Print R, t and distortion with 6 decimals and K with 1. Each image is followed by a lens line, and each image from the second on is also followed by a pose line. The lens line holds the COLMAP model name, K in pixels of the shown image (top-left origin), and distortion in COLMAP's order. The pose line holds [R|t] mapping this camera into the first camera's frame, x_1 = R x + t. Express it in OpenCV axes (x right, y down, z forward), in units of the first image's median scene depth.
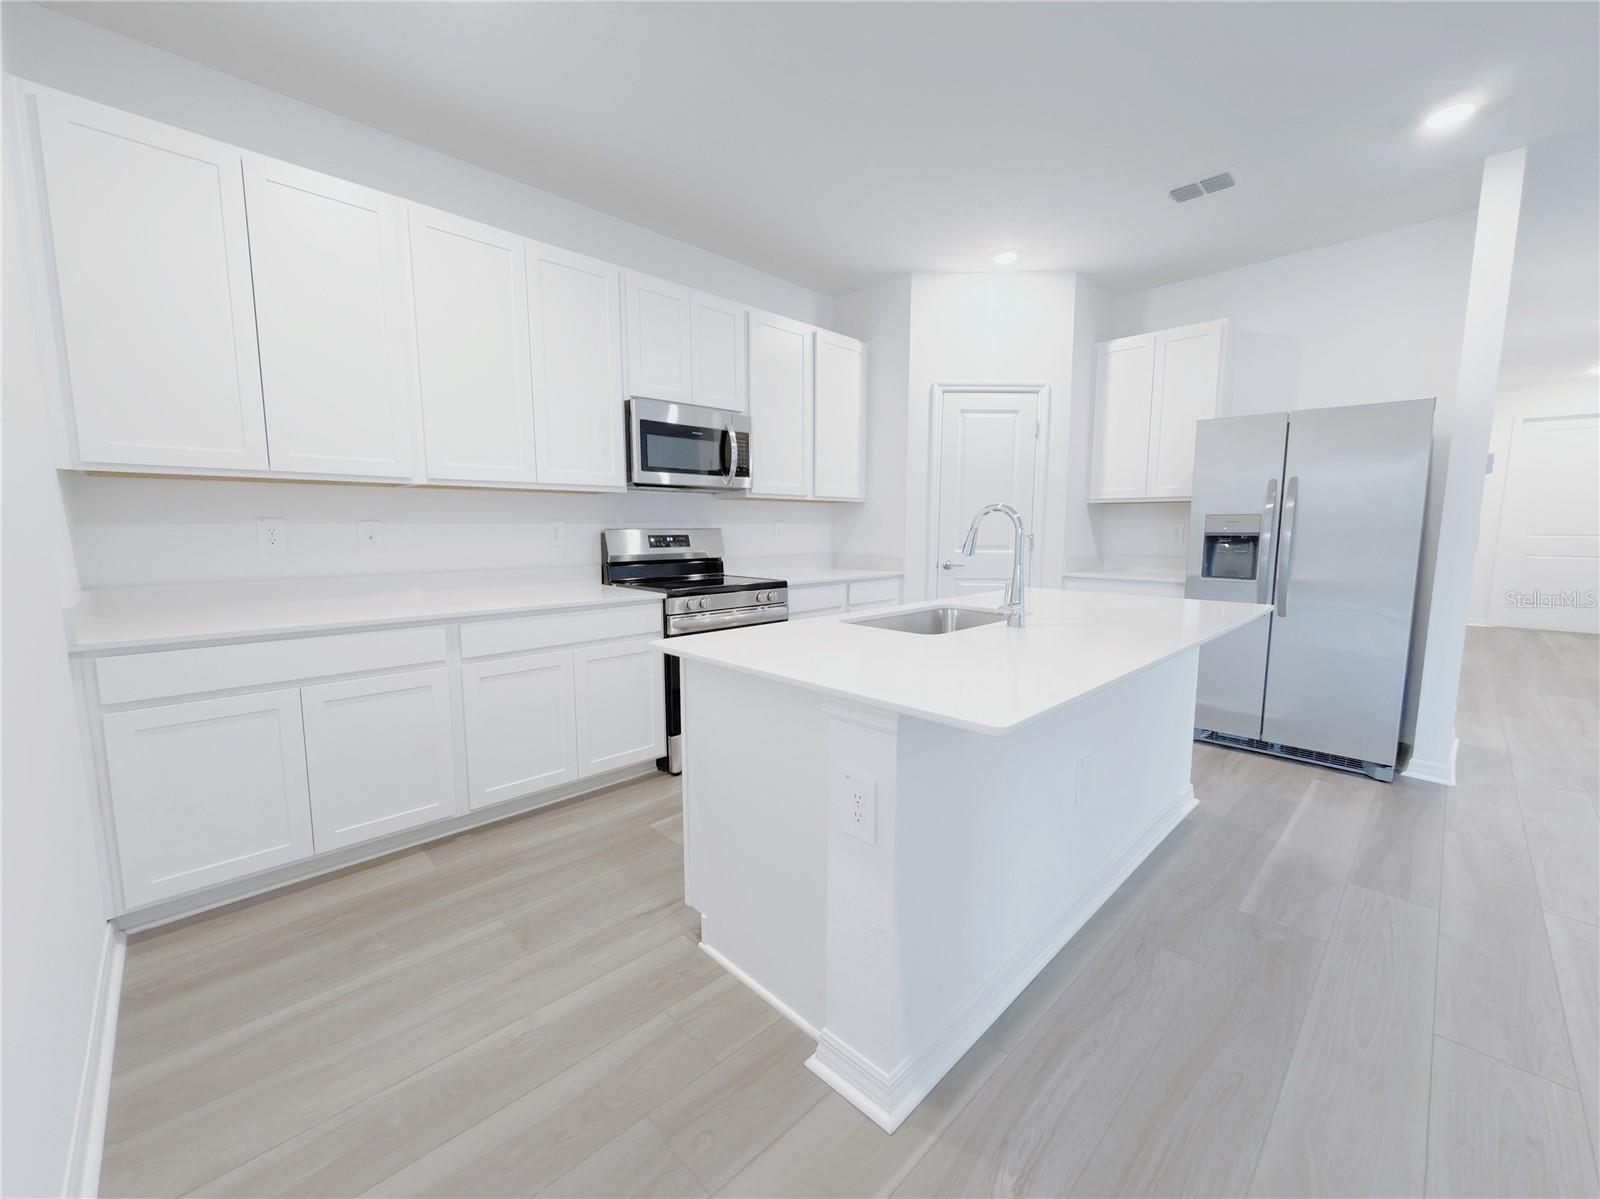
lens RADIAL K [[637.1, 0, 803.4], [0, 637.1, 595.7], [0, 0, 1]] dist [0.001290, 0.001509]
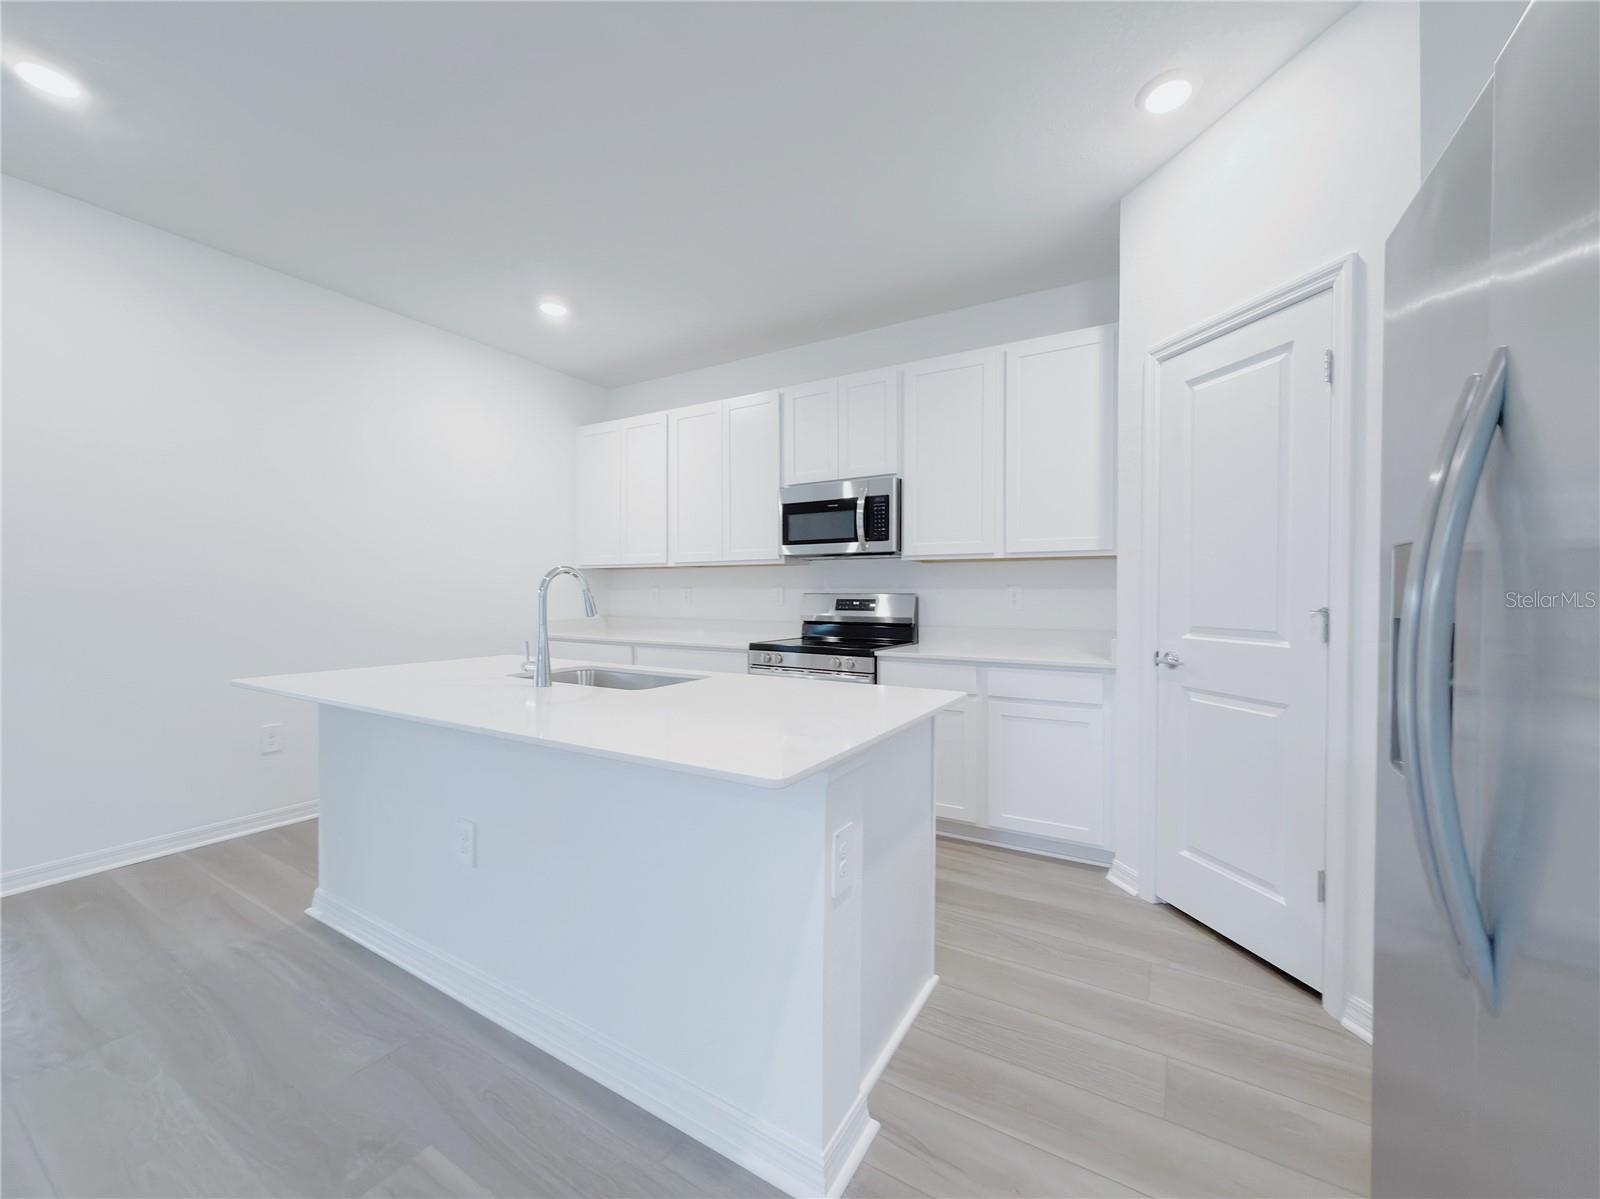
lens RADIAL K [[637.1, 0, 802.2], [0, 637.1, 597.8], [0, 0, 1]] dist [0.001290, 0.001509]
pose [[0.248631, 0.006772, -0.968575, 0.823837], [-0.108458, 0.993881, -0.020892, -0.066670], [0.962507, 0.110244, 0.247845, 0.659609]]
